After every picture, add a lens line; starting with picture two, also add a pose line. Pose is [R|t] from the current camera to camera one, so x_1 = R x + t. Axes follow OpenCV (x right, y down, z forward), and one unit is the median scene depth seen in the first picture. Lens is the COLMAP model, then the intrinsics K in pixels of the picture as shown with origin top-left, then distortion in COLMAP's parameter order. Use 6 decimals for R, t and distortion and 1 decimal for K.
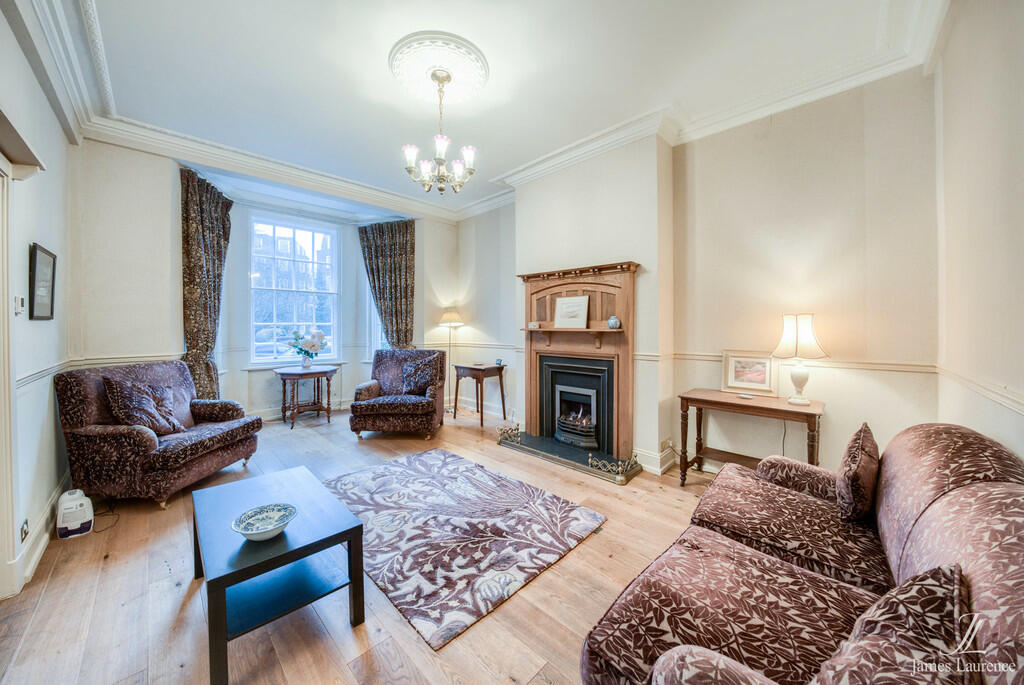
lens RADIAL K [[347.4, 0, 505.4], [0, 347.4, 332.2], [0, 0, 1]] dist [-0.020195, -0.000001]
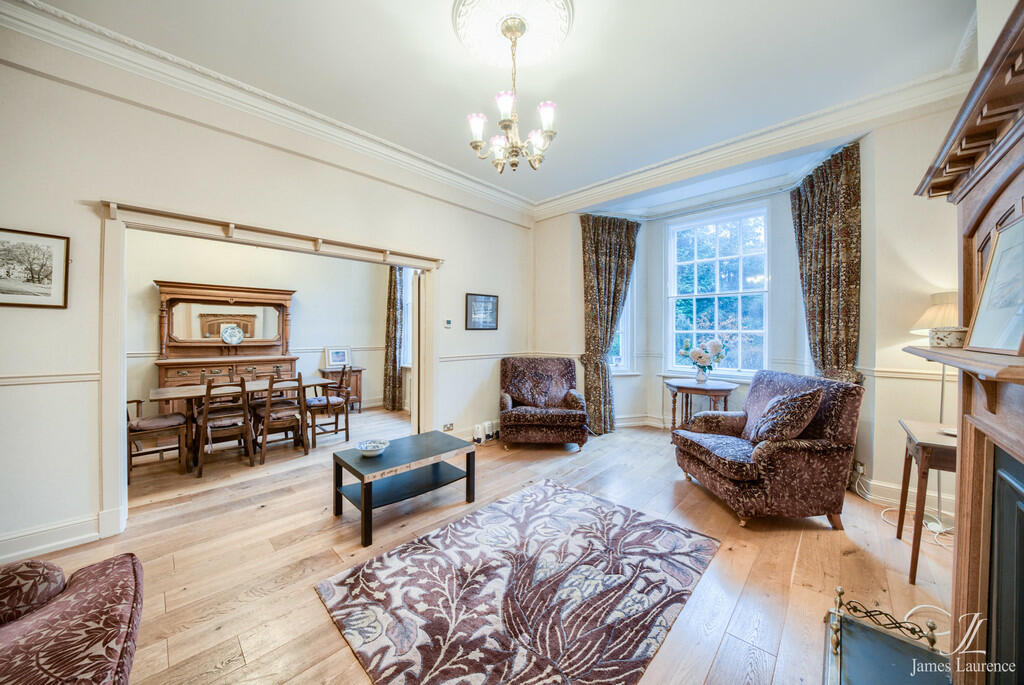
lens RADIAL K [[347.4, 0, 487.5], [0, 347.4, 336.3], [0, 0, 1]] dist [-0.020195, -0.000001]
pose [[-0.010223, 0.014491, -0.999843, 0.568024], [-0.016822, 0.999751, 0.014662, -0.030063], [0.999806, 0.016969, -0.009977, 0.865803]]
